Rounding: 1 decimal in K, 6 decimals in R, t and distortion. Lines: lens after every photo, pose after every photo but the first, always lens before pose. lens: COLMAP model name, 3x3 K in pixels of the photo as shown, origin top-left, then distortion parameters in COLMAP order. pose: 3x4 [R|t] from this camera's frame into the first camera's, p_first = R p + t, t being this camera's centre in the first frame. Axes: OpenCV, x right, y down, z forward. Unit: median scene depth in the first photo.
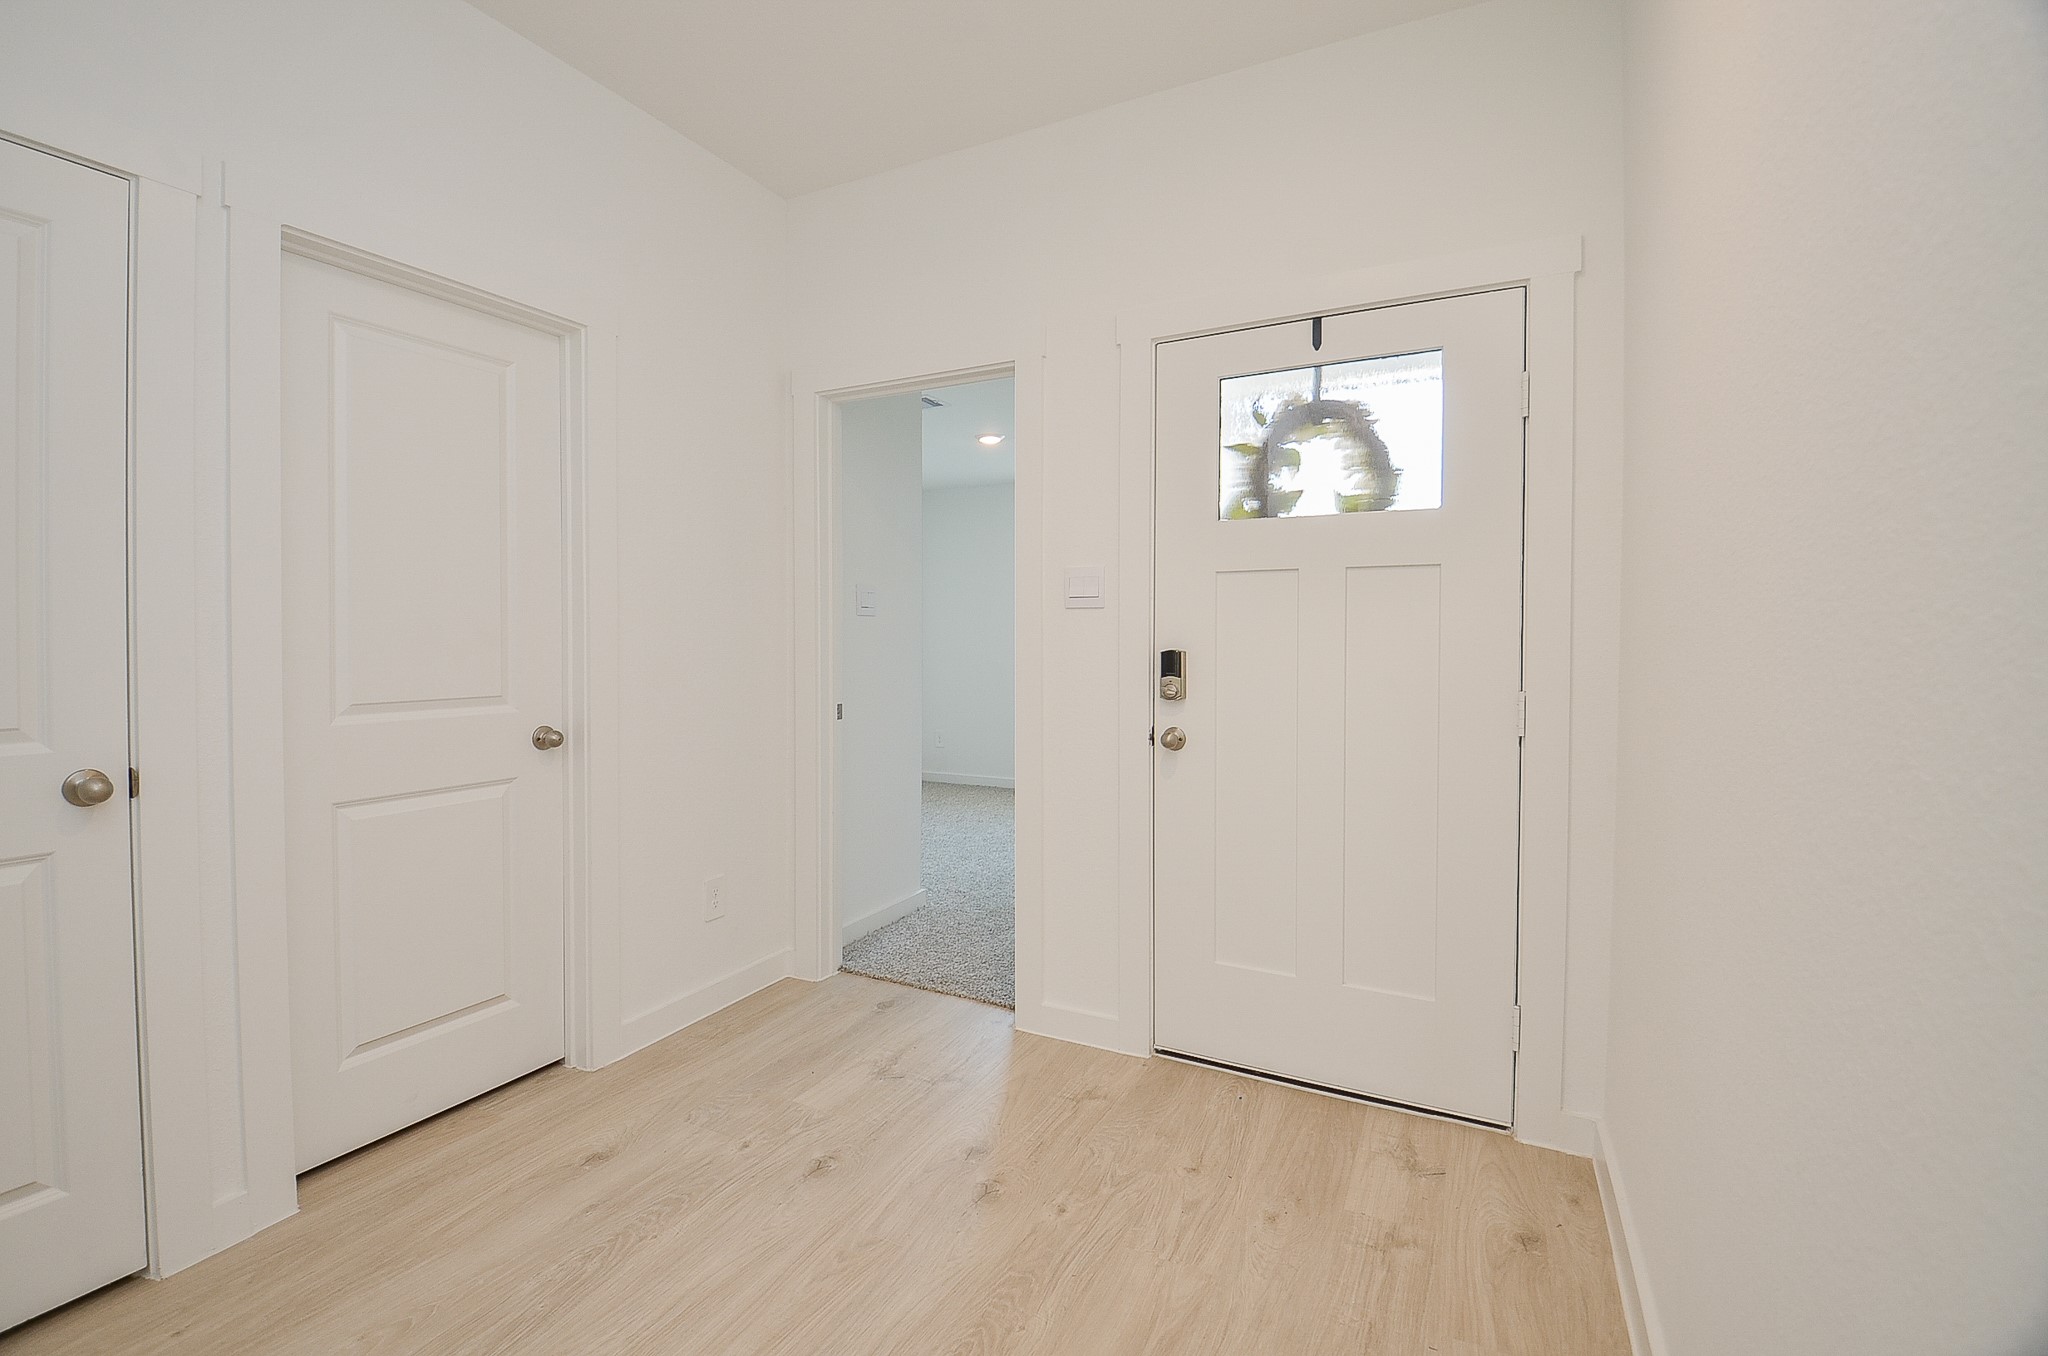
lens RADIAL K [[926.3, 0, 1004.6], [0, 926.3, 655.6], [0, 0, 1]] dist [-0.006843, -0.008691]
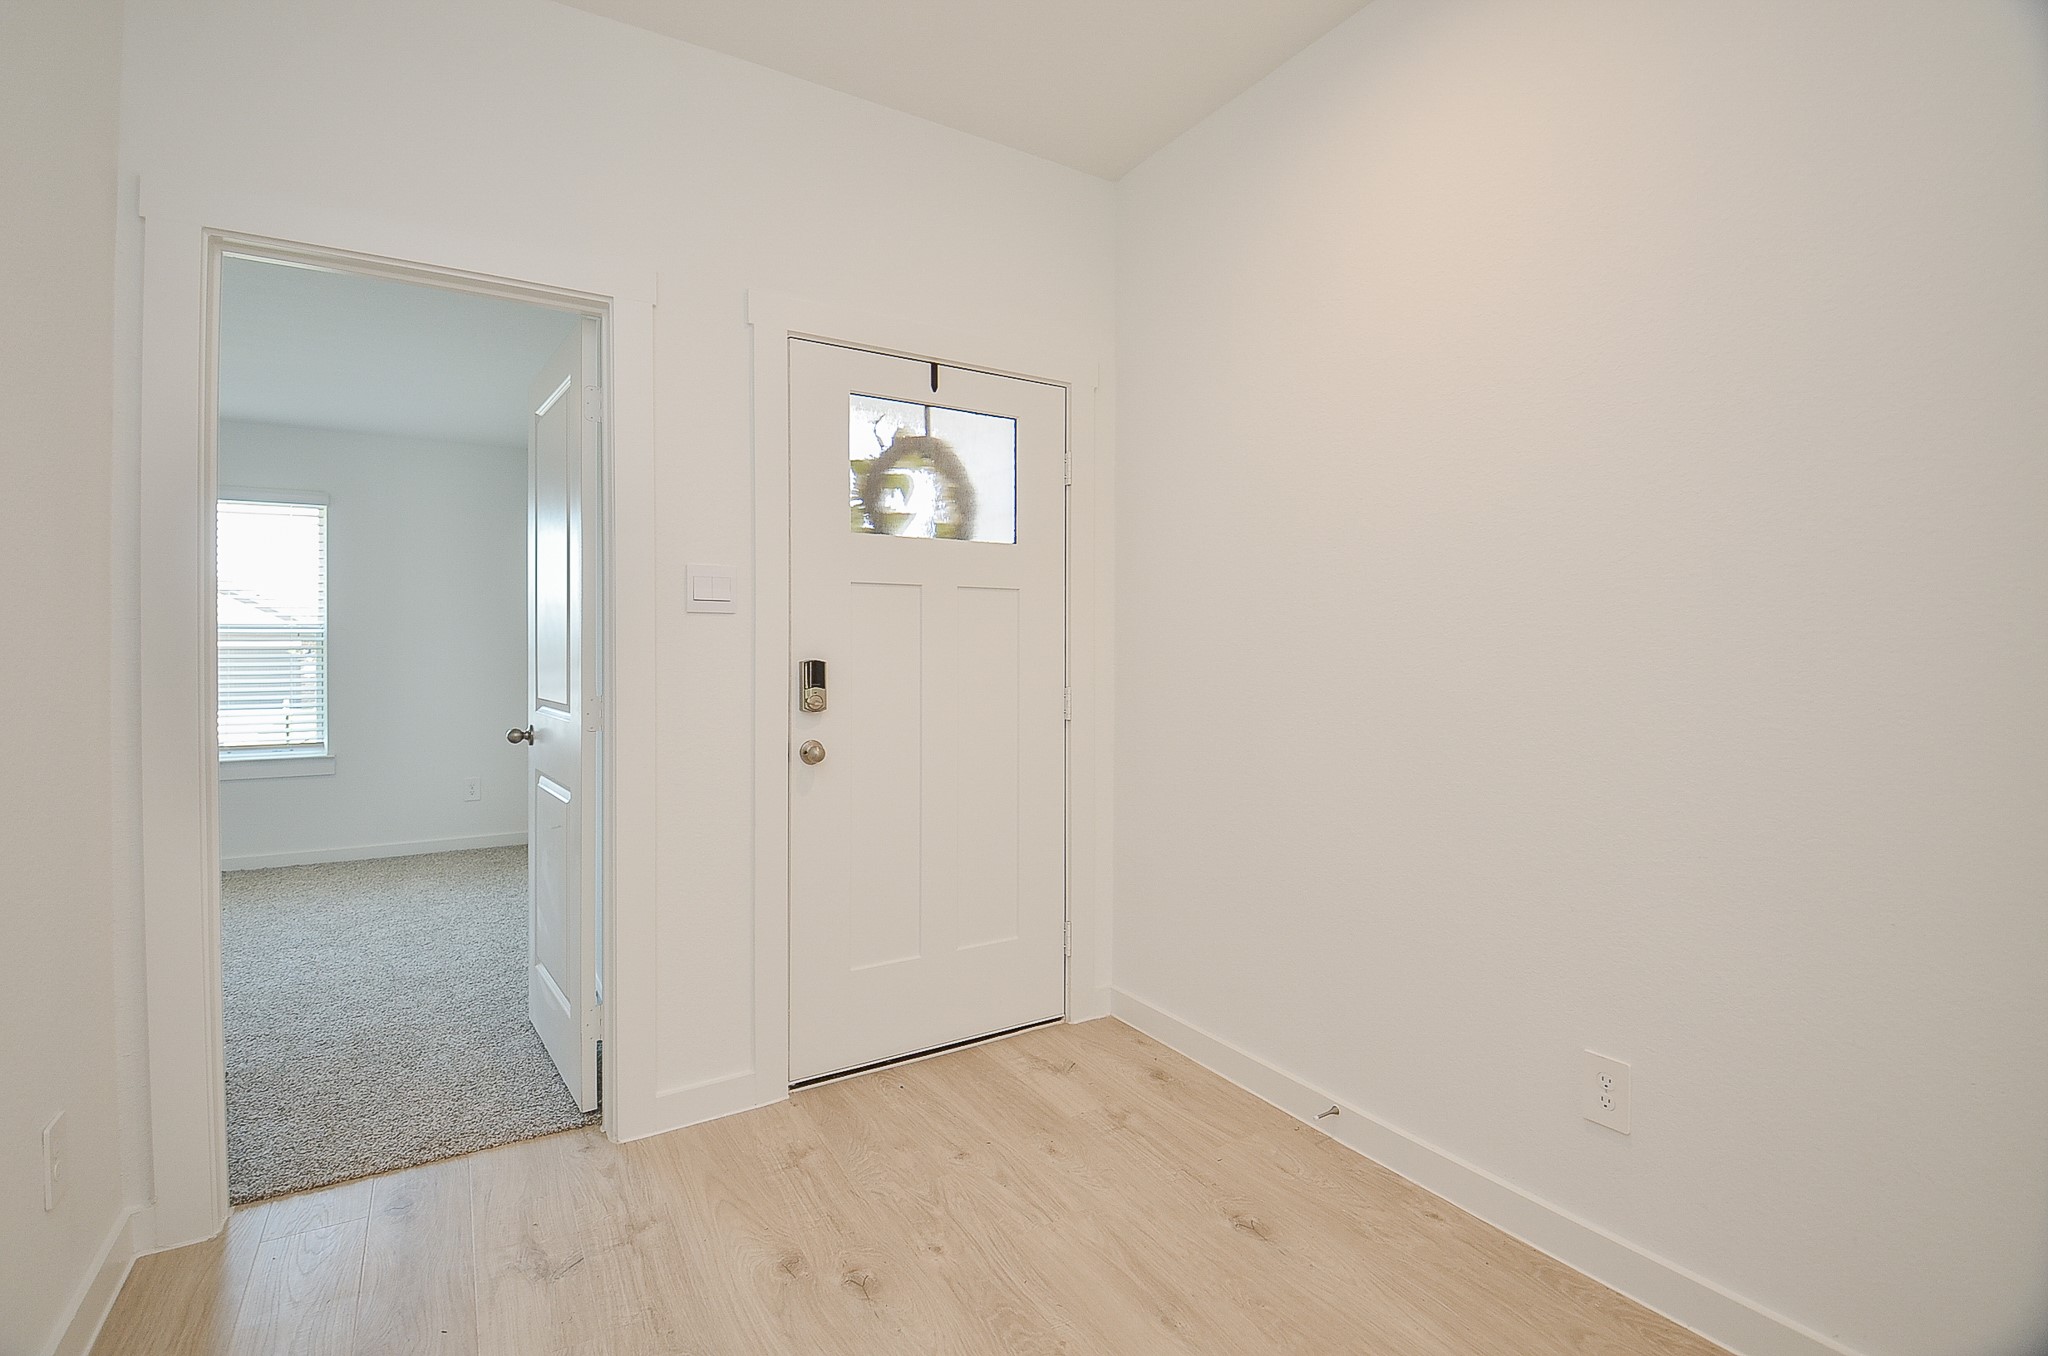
lens RADIAL K [[926.3, 0, 991.6], [0, 926.3, 642.8], [0, 0, 1]] dist [-0.006843, -0.008691]
pose [[0.505463, 0.001672, 0.862846, -0.584038], [0.015515, 0.999819, -0.011026, -0.011368], [-0.862709, 0.018961, 0.505346, 0.365011]]
